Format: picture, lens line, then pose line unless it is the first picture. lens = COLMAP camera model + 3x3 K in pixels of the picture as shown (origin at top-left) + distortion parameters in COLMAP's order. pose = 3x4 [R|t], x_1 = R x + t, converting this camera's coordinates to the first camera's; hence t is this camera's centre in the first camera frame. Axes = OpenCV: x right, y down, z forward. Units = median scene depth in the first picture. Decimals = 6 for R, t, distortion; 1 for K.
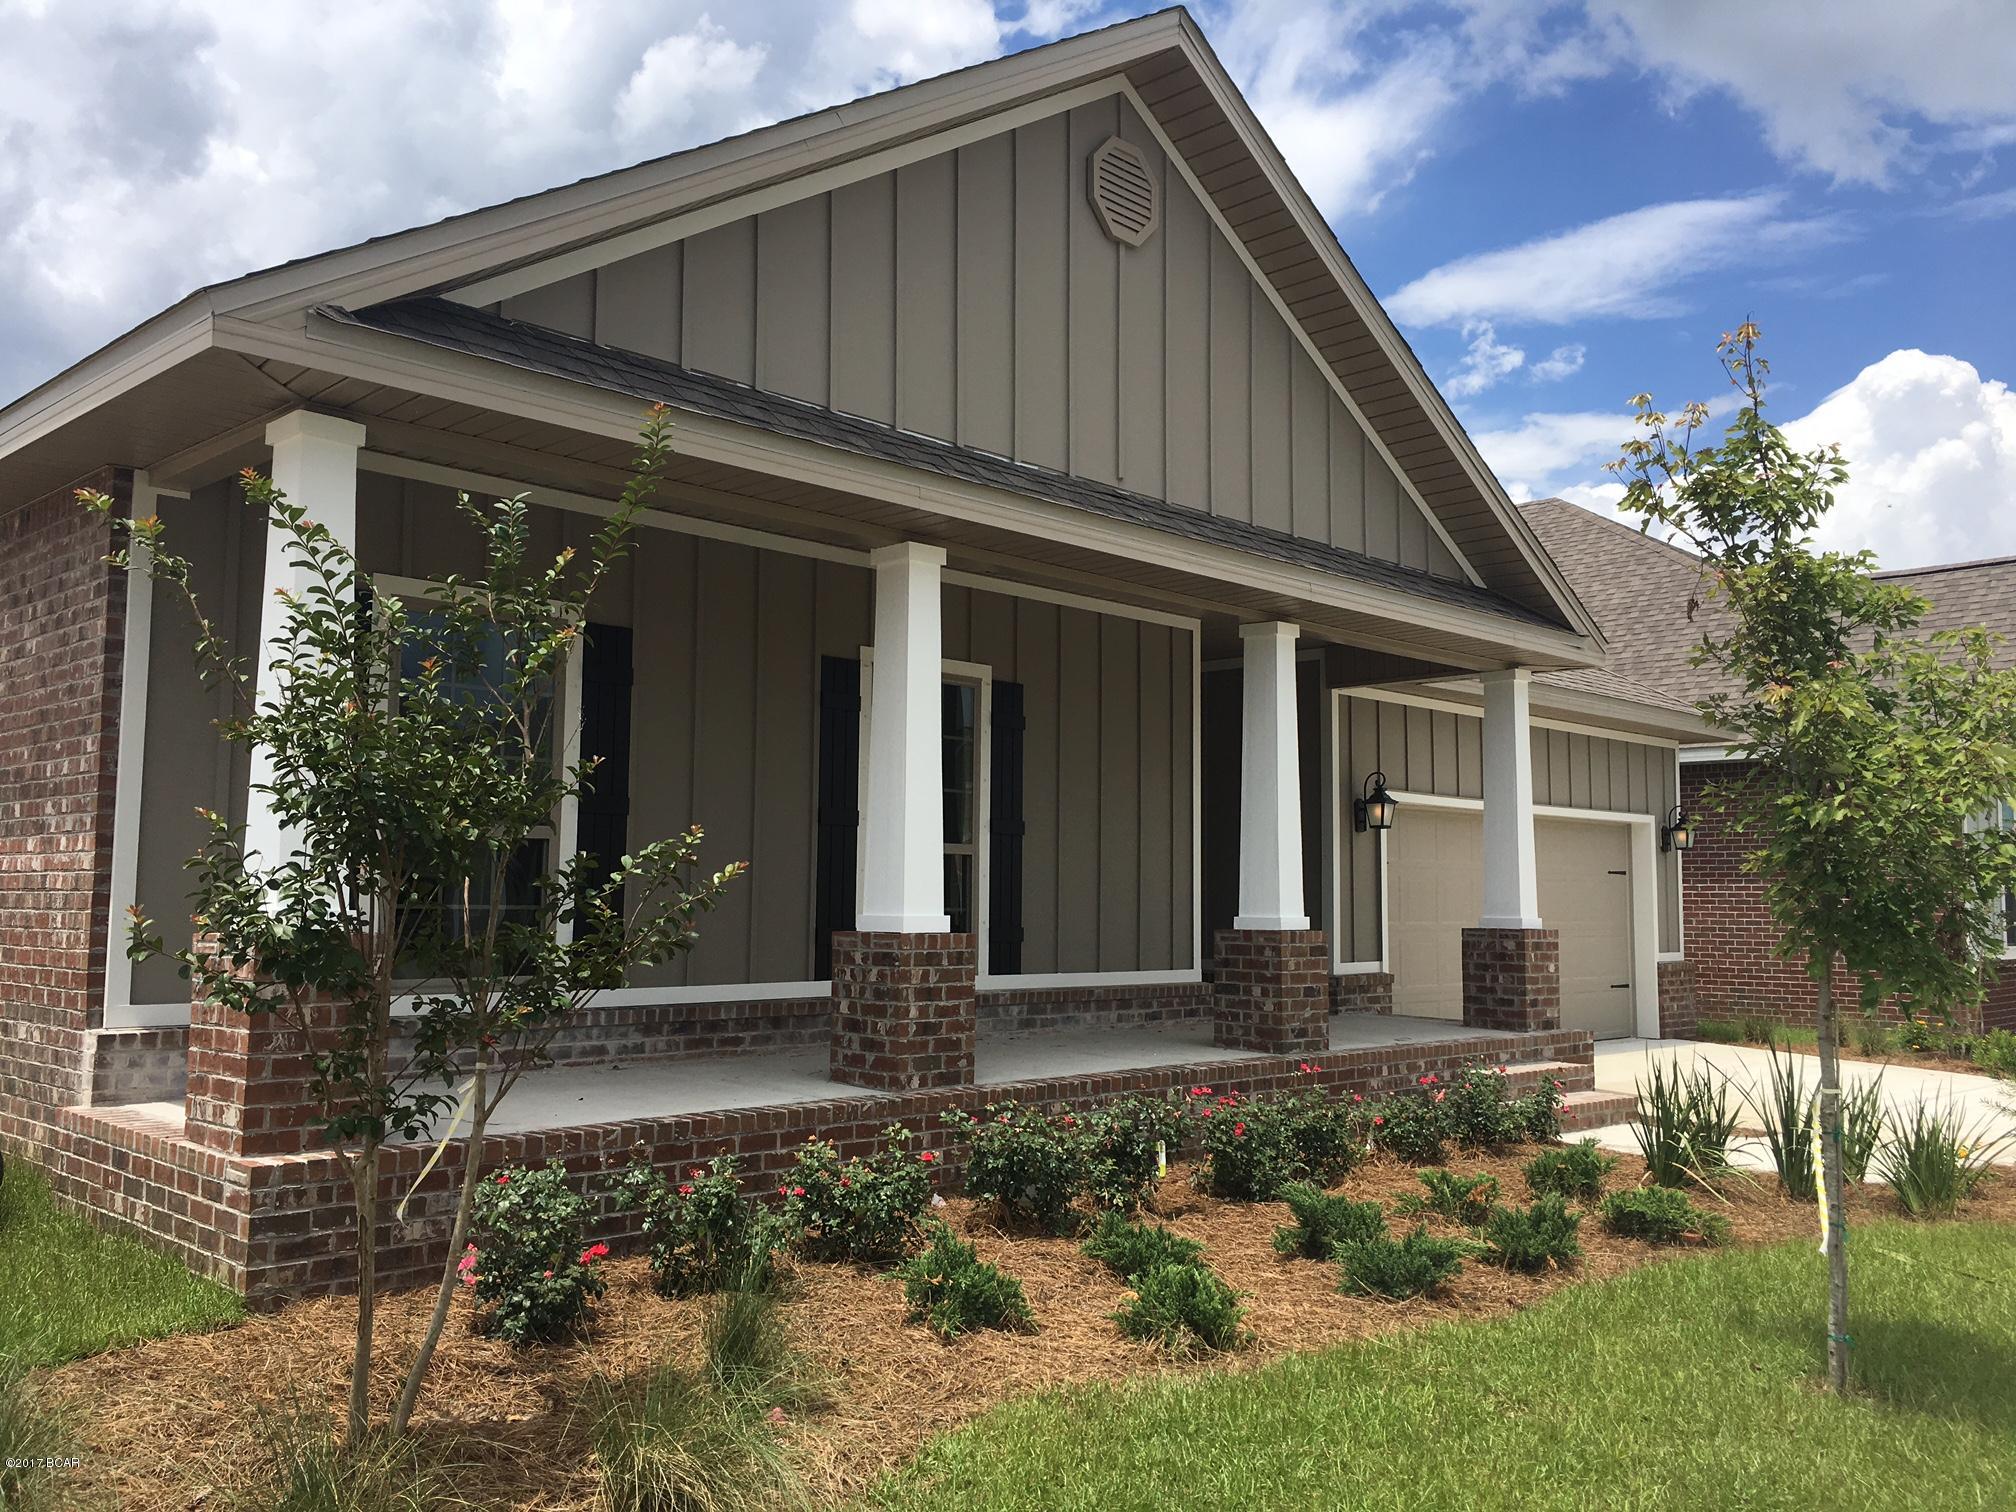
lens RADIAL K [[1719.4, 0, 1008.0], [0, 1719.4, 756.0], [0, 0, 1]] dist [0.038520, -0.006951]
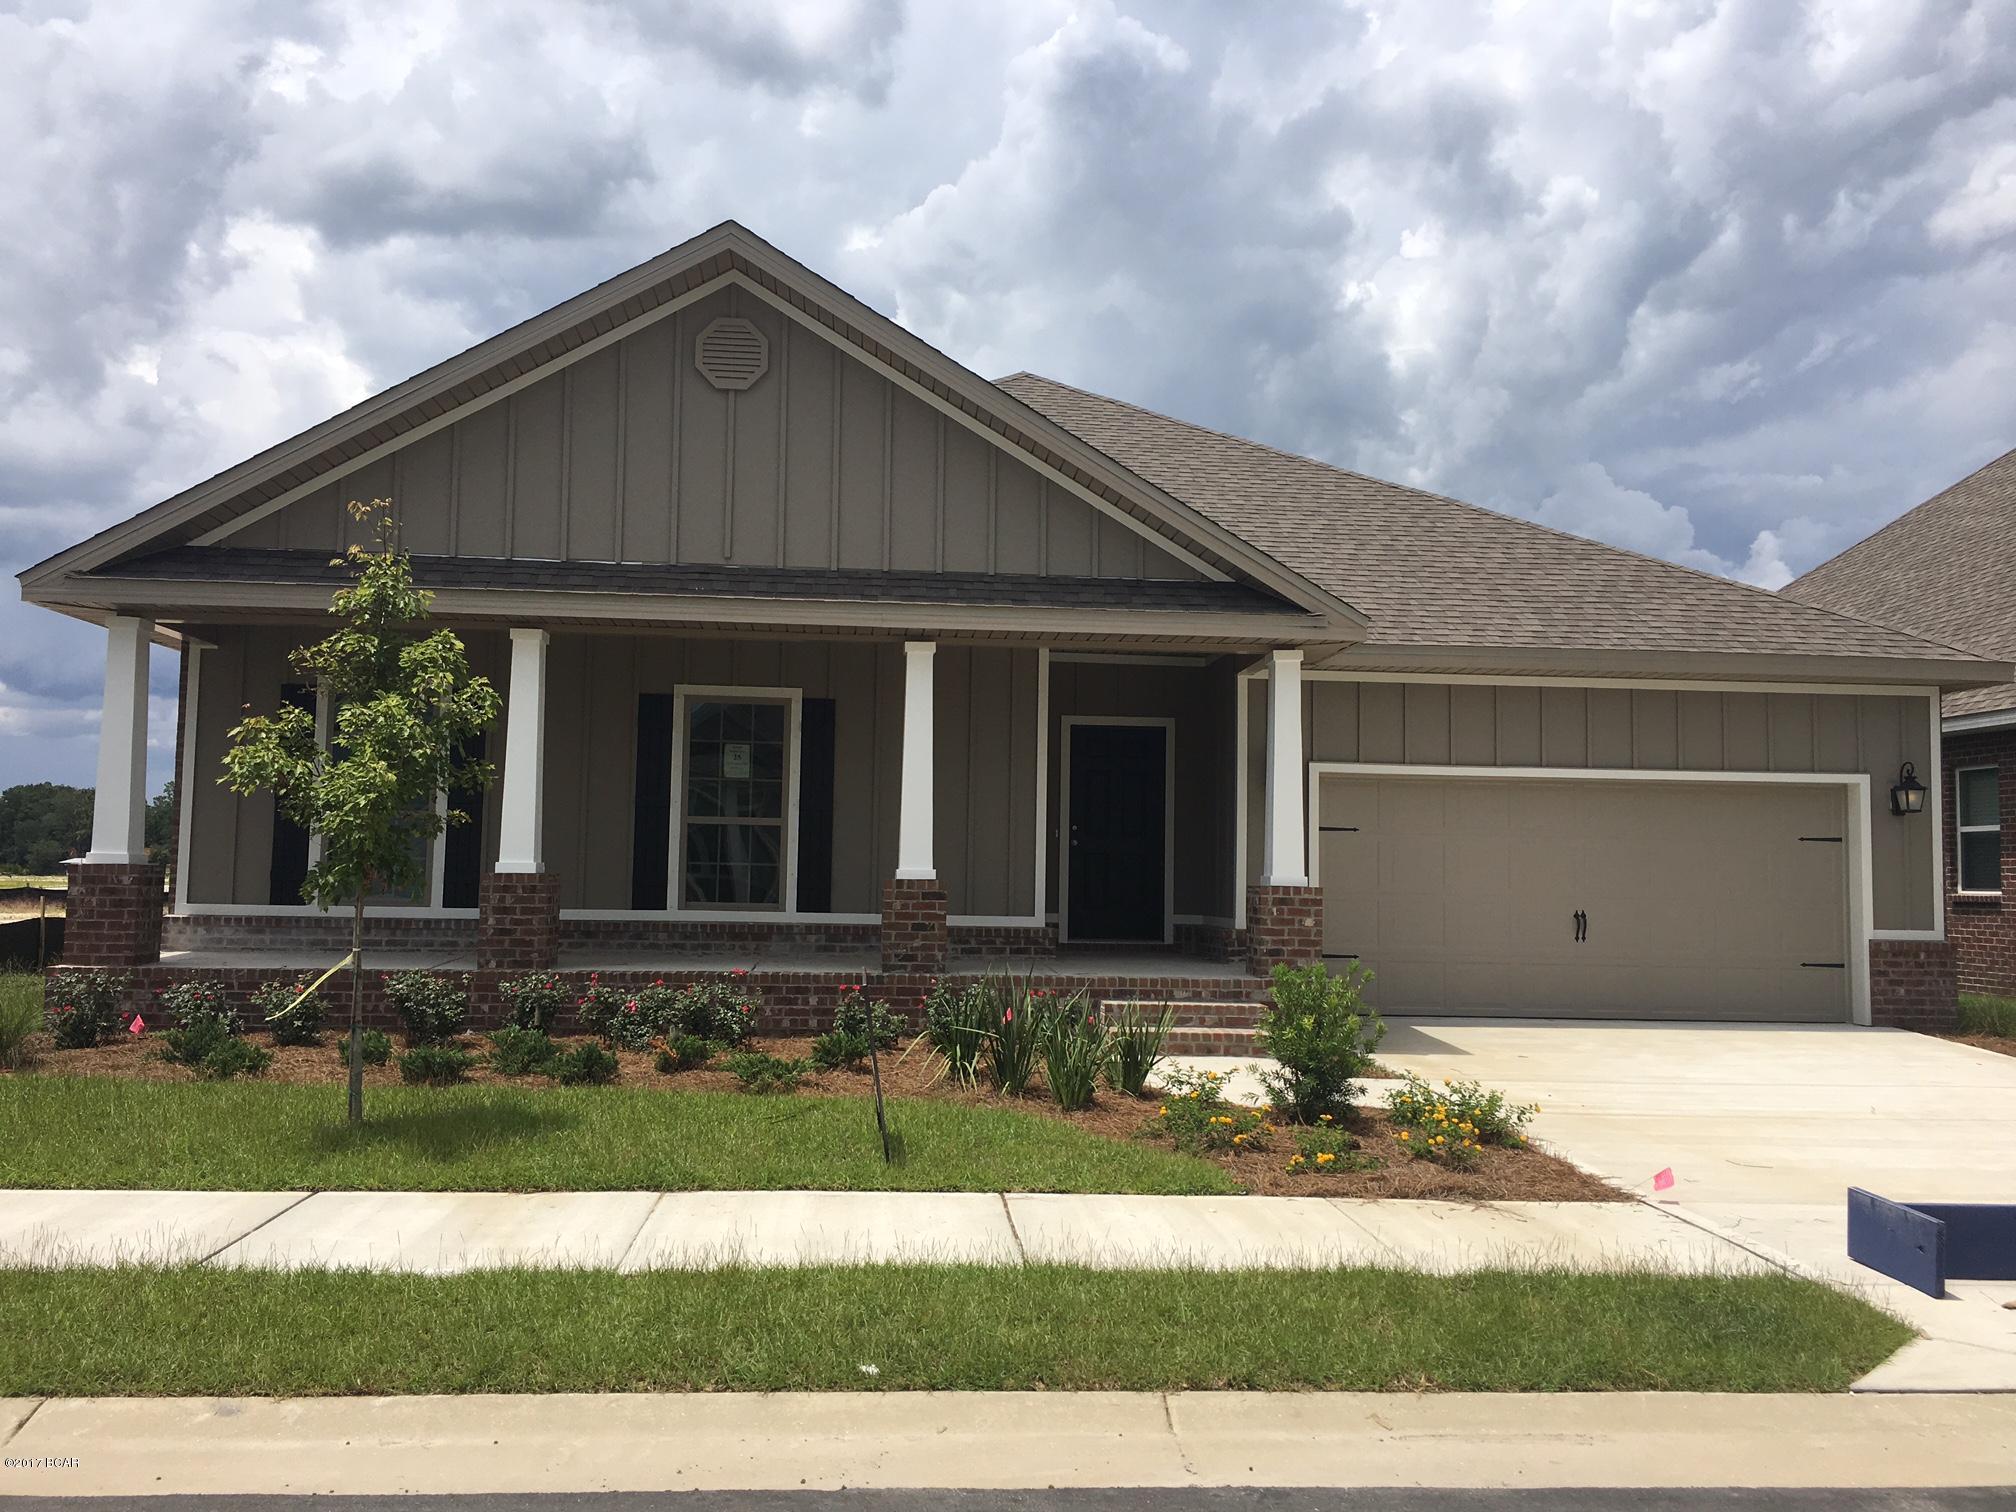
lens RADIAL K [[1719.4, 0, 1008.0], [0, 1719.4, 756.0], [0, 0, 1]] dist [0.038520, -0.006951]
pose [[0.758456, -0.040386, -0.650472, 1.153204], [0.044981, 0.998942, -0.009573, 0.025678], [0.650170, -0.021998, 0.759470, 0.069439]]
